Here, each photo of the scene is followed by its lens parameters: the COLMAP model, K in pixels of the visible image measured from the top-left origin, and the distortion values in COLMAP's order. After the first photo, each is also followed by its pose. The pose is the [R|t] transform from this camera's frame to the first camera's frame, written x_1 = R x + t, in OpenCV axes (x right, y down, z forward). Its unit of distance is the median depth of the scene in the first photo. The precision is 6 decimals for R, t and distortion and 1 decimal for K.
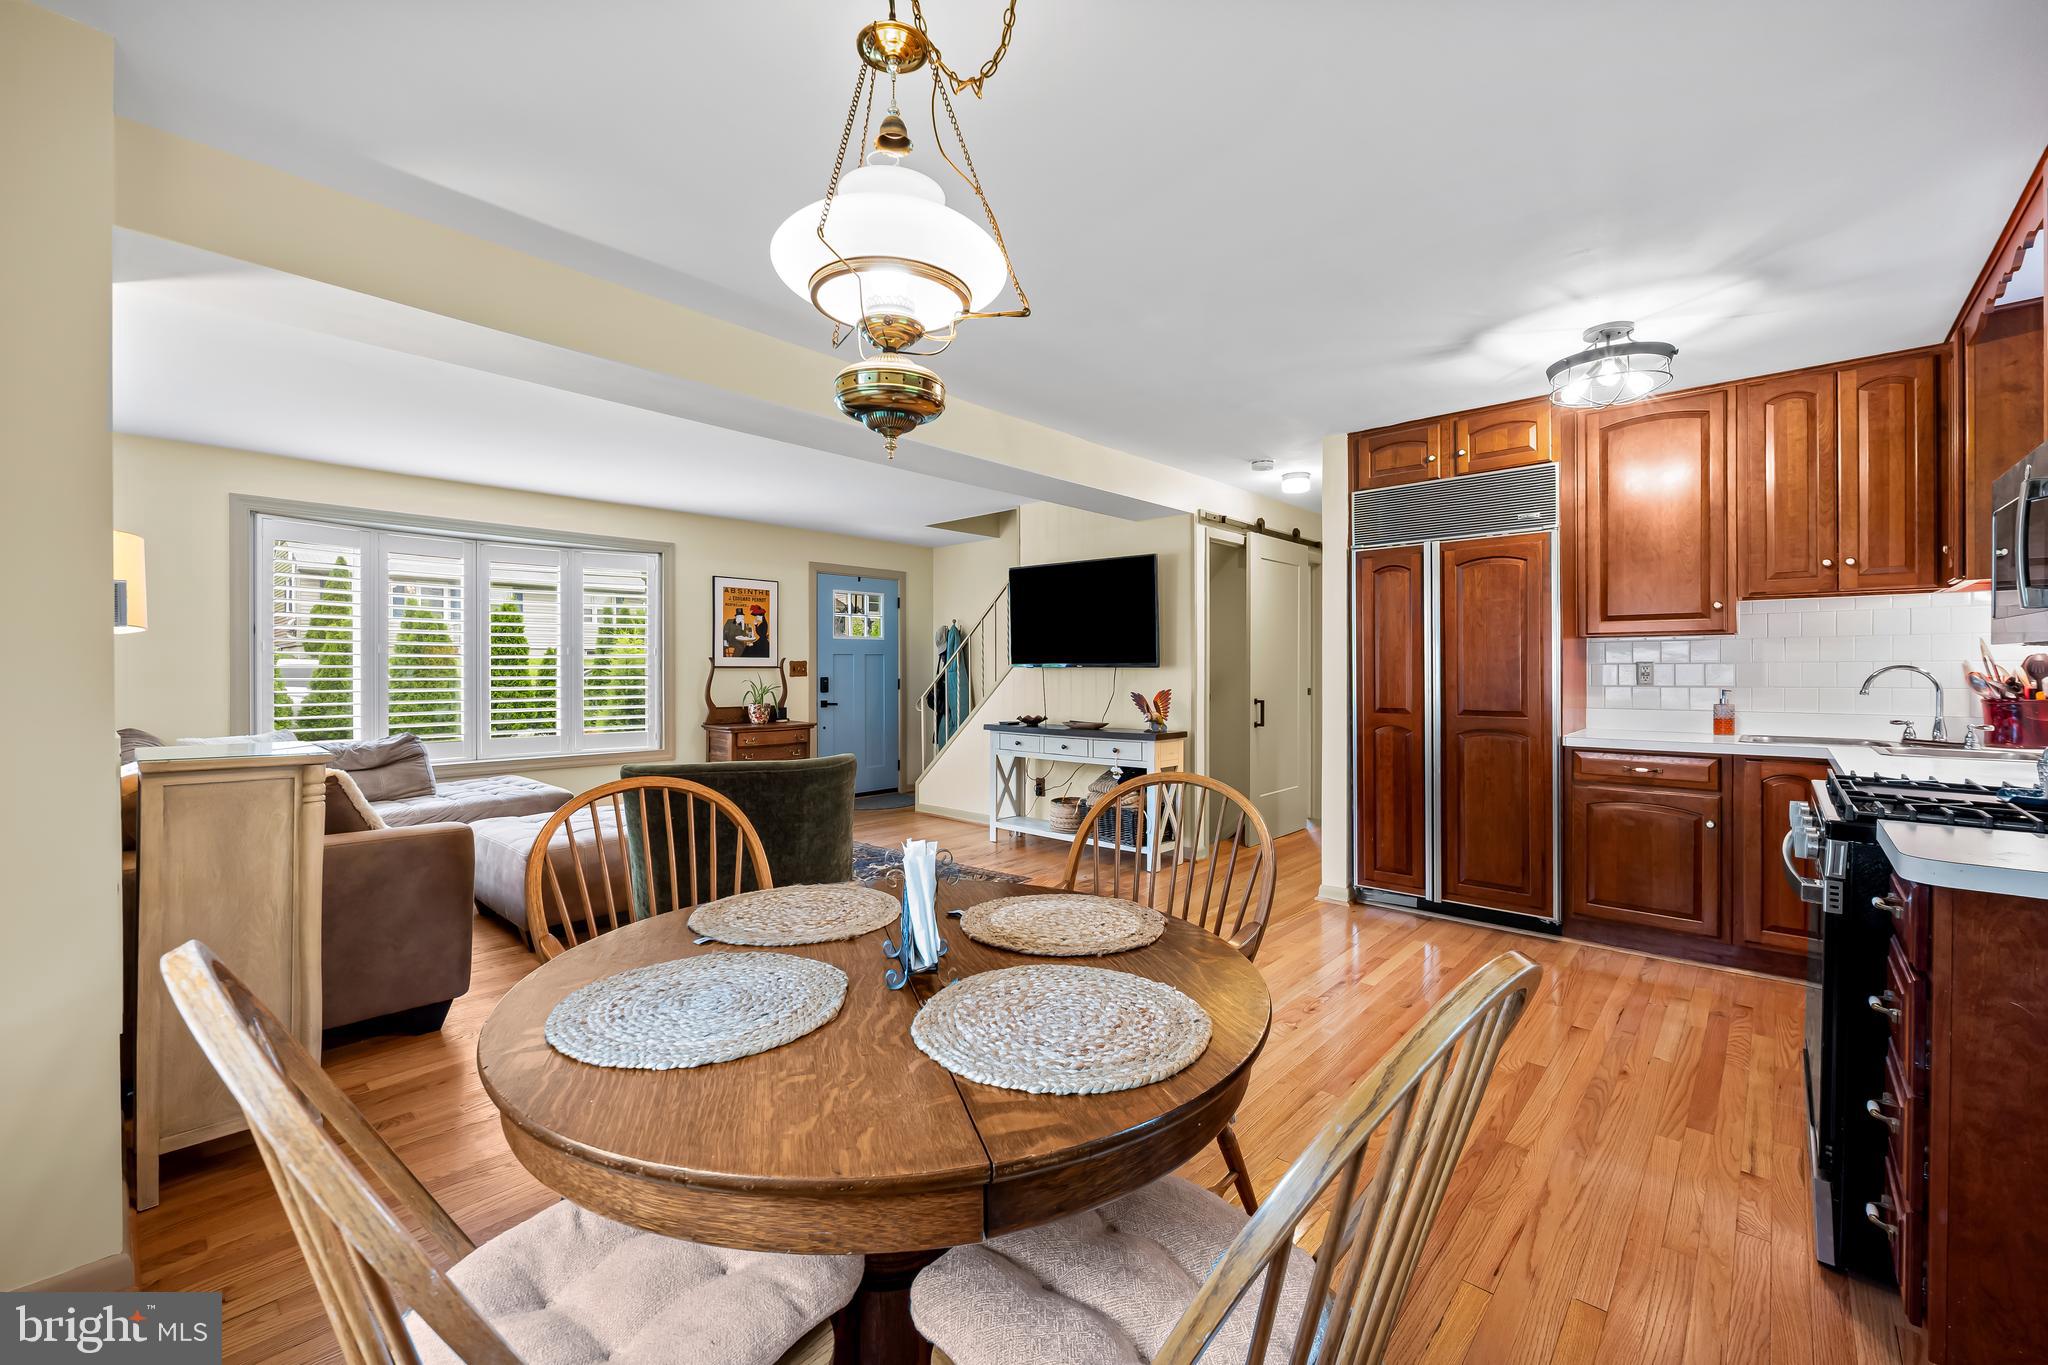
lens RADIAL K [[823.7, 0, 1026.6], [0, 823.7, 669.5], [0, 0, 1]] dist [-0.005267, -0.000322]
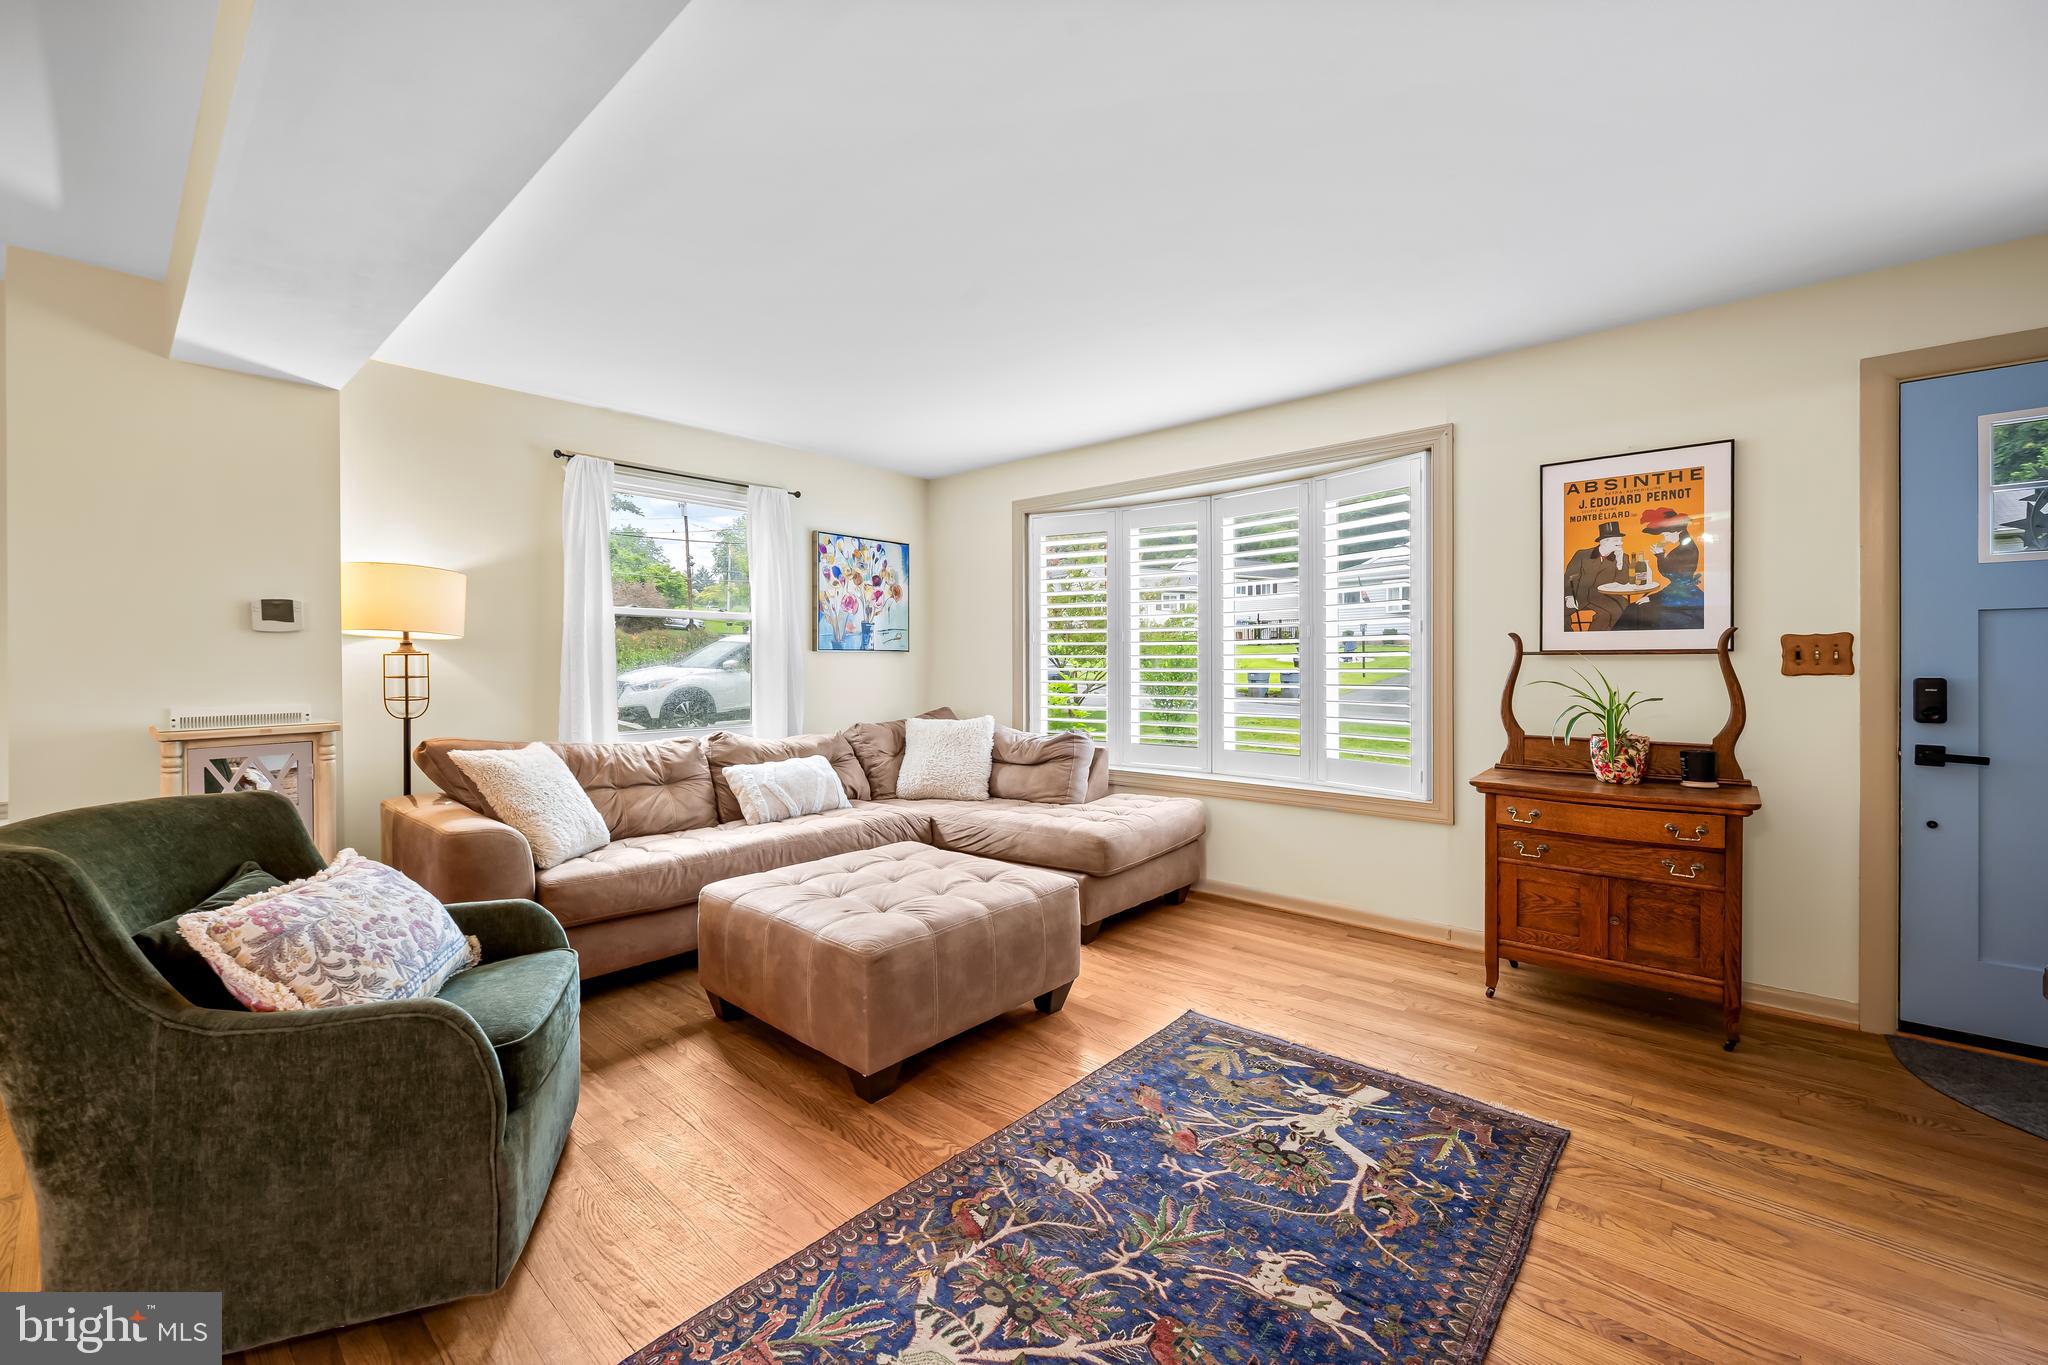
lens RADIAL K [[823.7, 0, 1026.6], [0, 823.7, 669.5], [0, 0, 1]] dist [-0.005267, -0.000322]
pose [[0.012552, 0.009851, -0.999873, 0.140785], [0.003331, 0.999946, 0.009894, 0.001415], [0.999916, -0.003454, 0.012519, 0.936551]]
